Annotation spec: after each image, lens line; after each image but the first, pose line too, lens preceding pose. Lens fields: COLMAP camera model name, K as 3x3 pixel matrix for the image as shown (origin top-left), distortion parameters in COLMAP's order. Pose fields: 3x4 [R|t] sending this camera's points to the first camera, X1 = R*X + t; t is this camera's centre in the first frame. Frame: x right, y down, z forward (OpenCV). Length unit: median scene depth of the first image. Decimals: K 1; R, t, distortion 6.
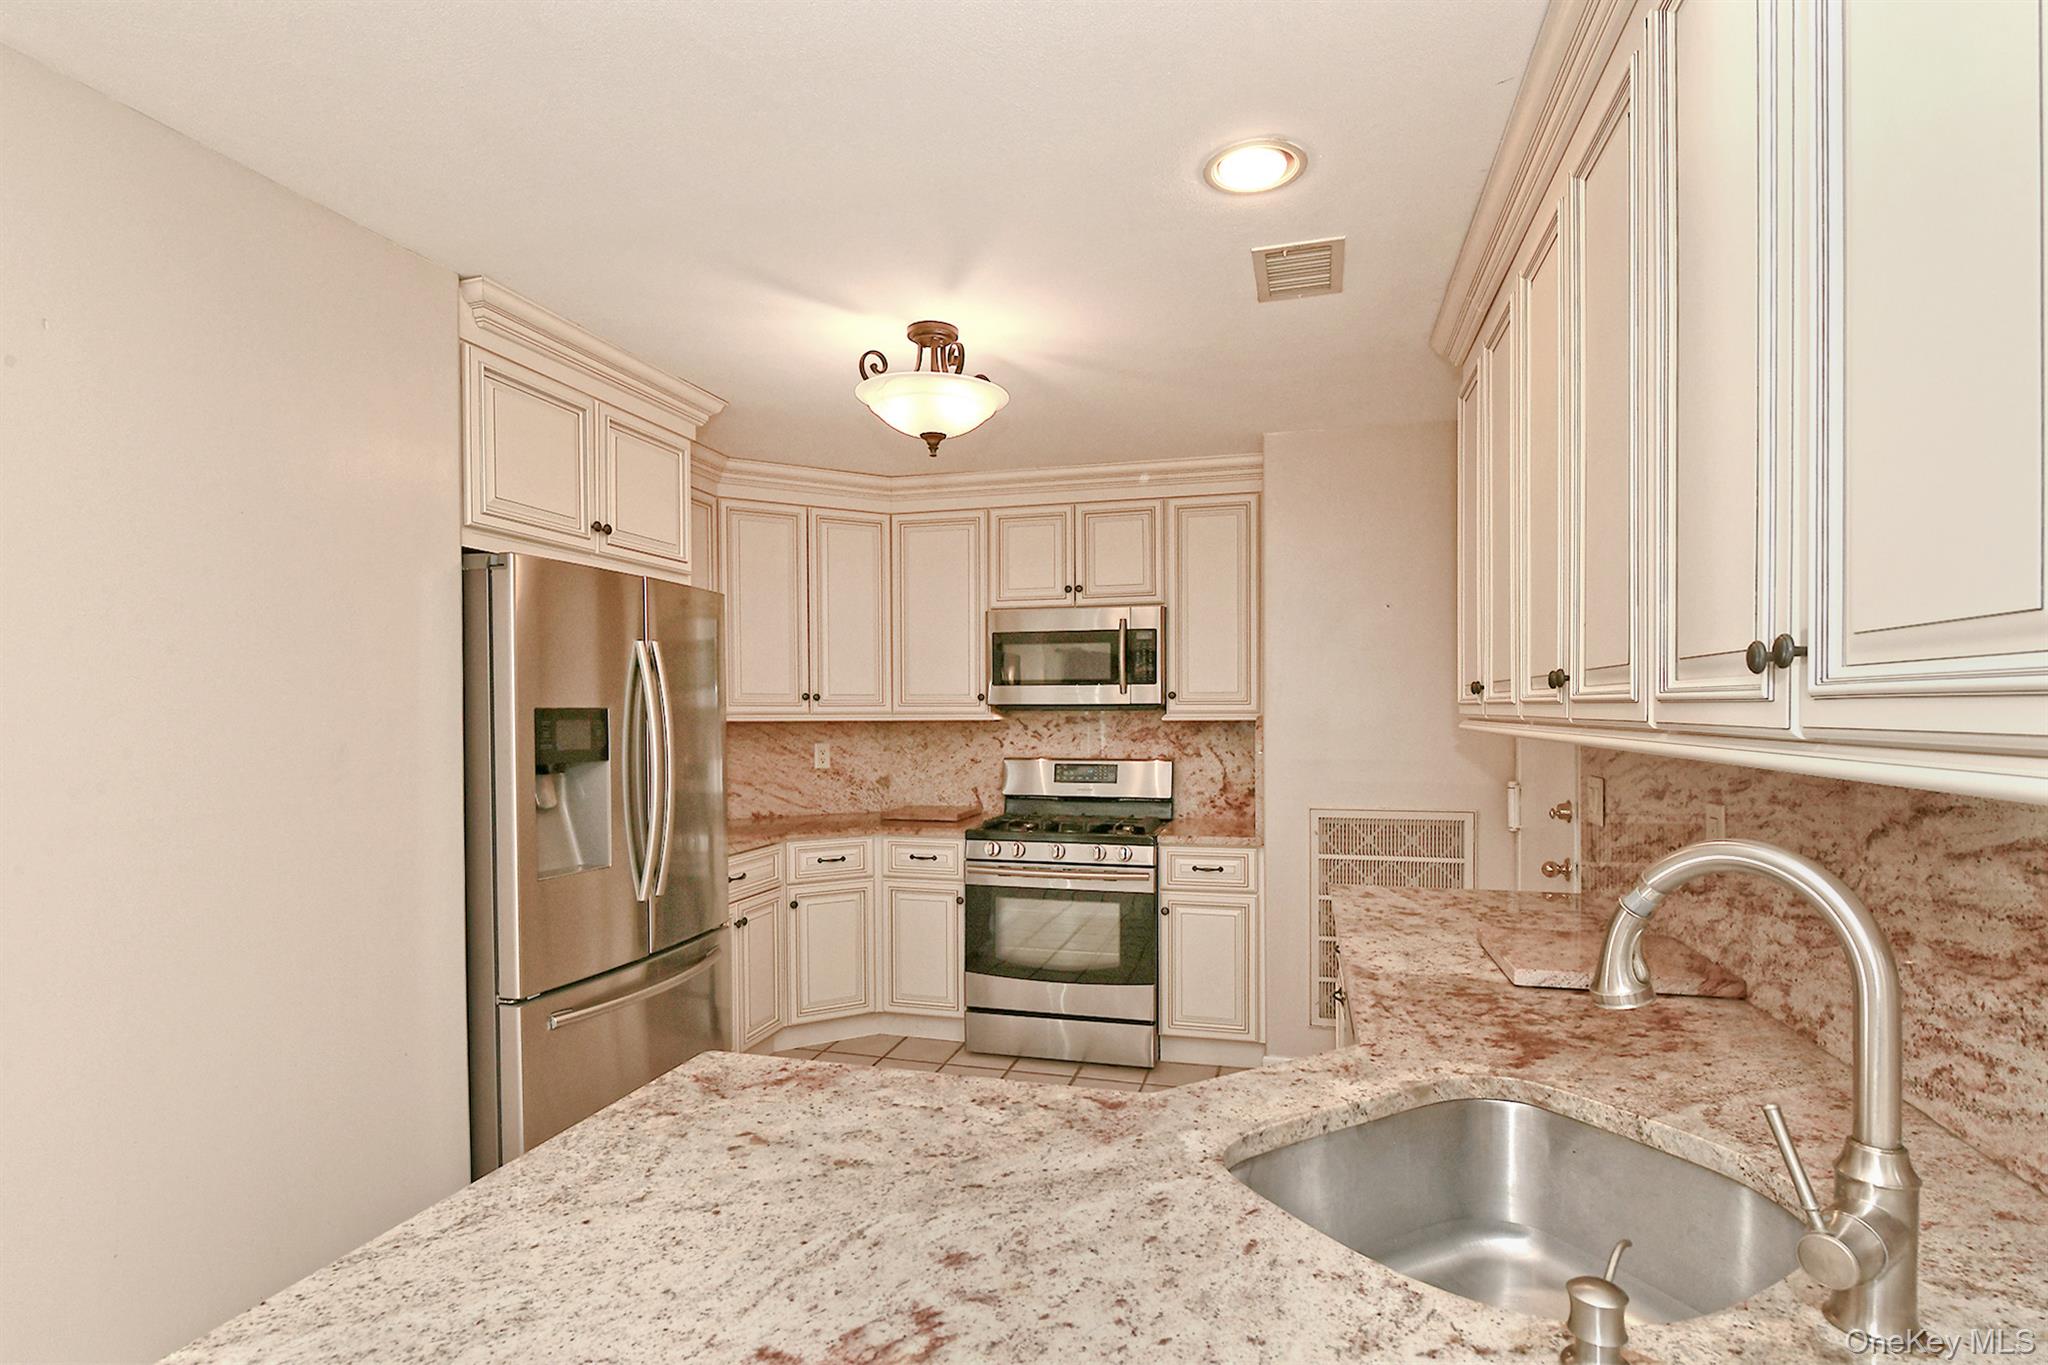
lens RADIAL K [[986.2, 0, 994.3], [0, 986.2, 728.1], [0, 0, 1]] dist [-0.008397, -0.000835]
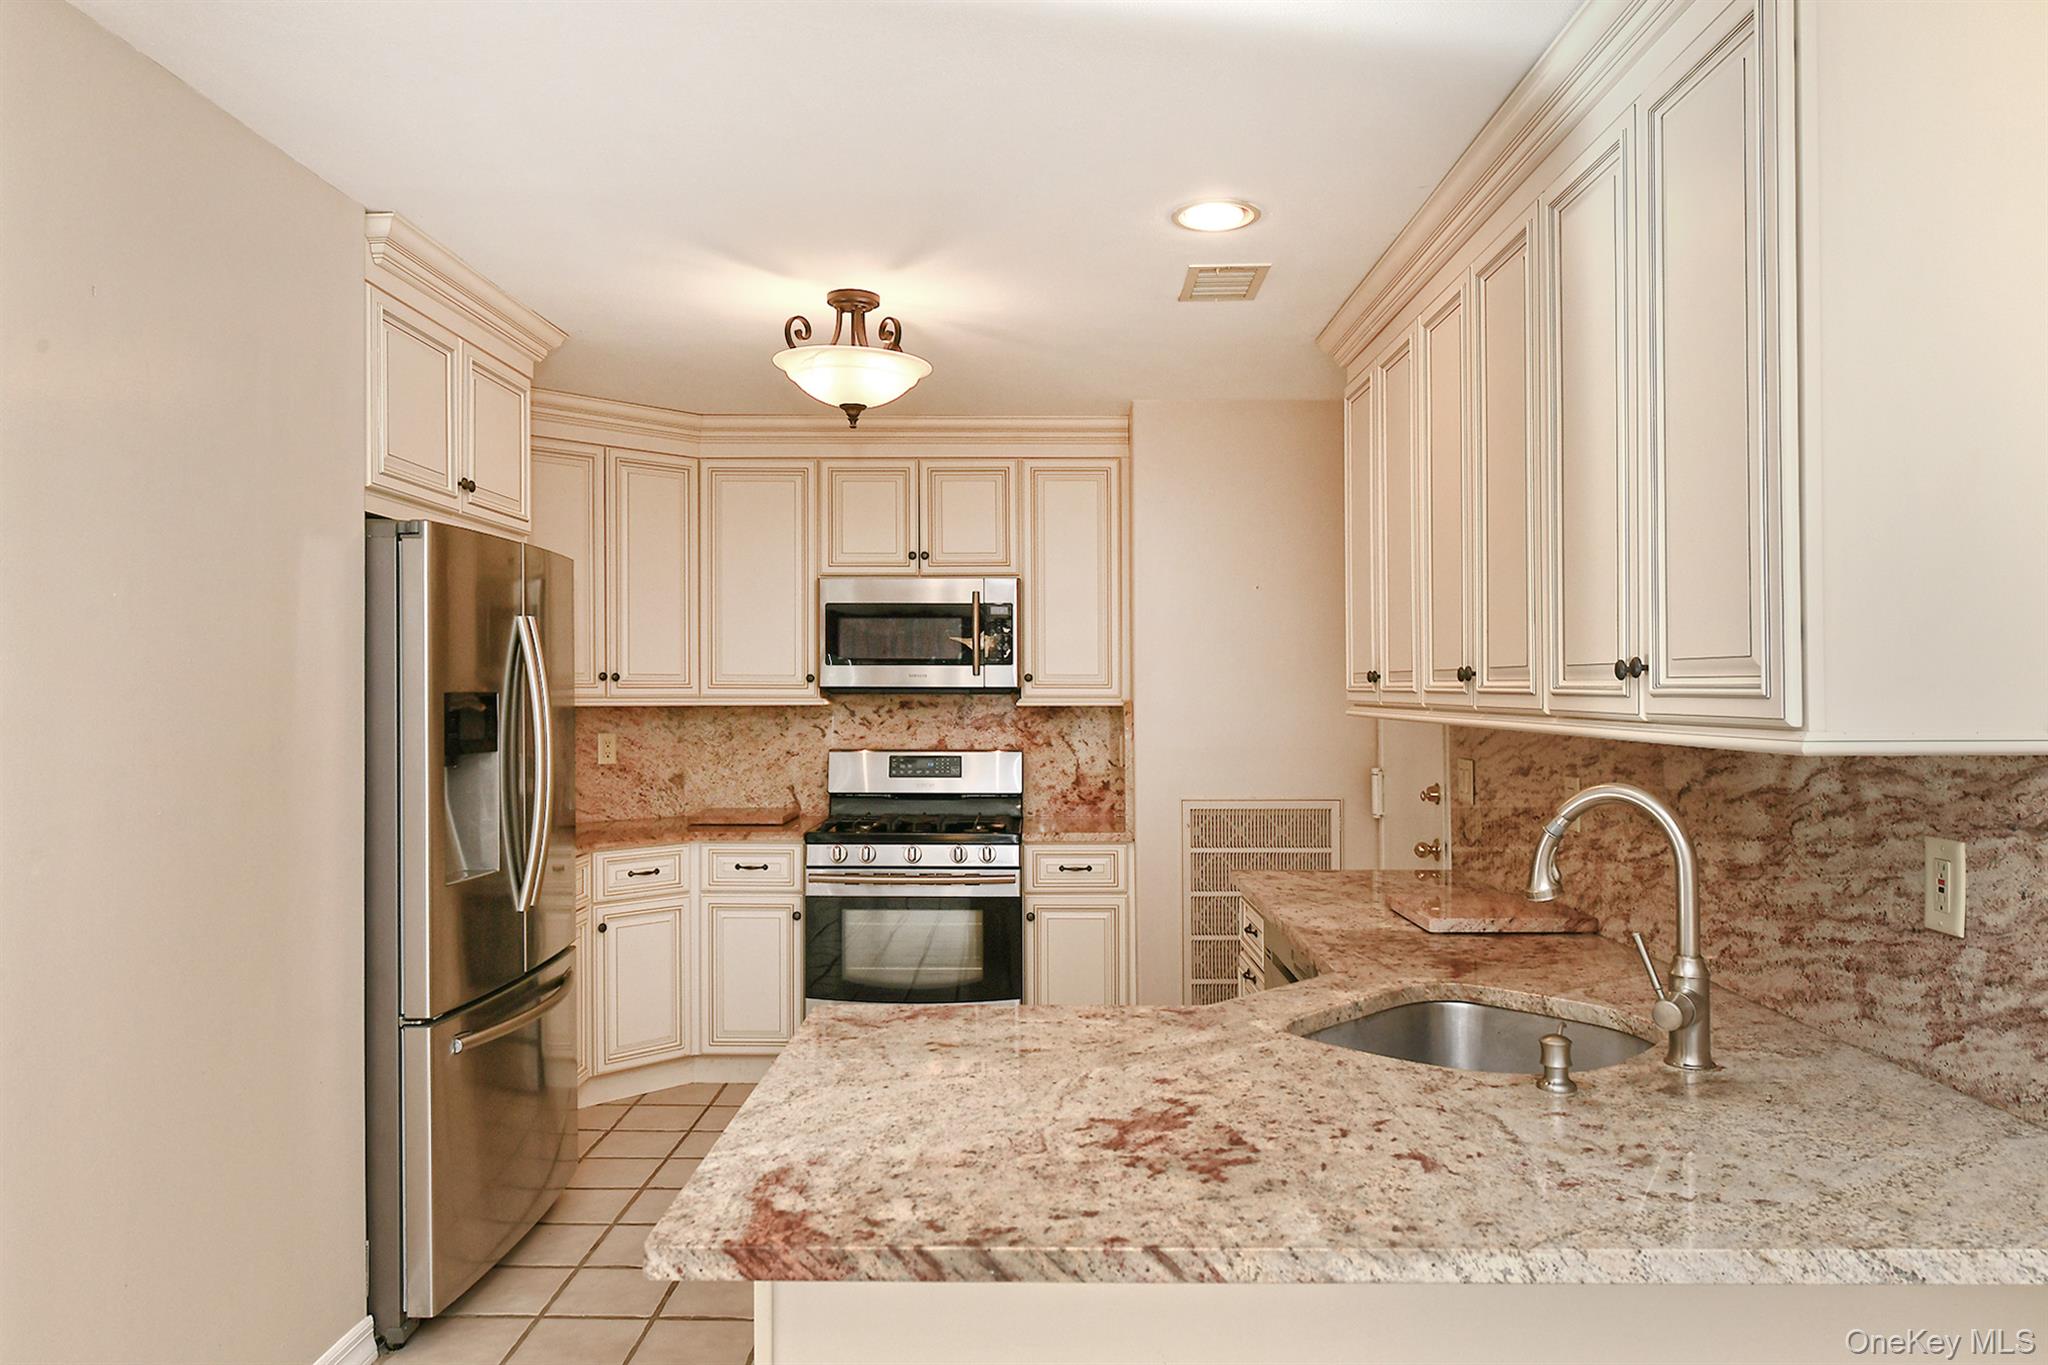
lens RADIAL K [[1362.1, 0, 1021.5], [0, 1362.1, 671.8], [0, 0, 1]] dist [-0.004156, 0.001218]
pose [[0.960200, 0.008020, 0.279199, -0.306982], [0.000692, 0.999516, -0.031091, -0.000166], [-0.279313, 0.030047, 0.959730, -0.337591]]
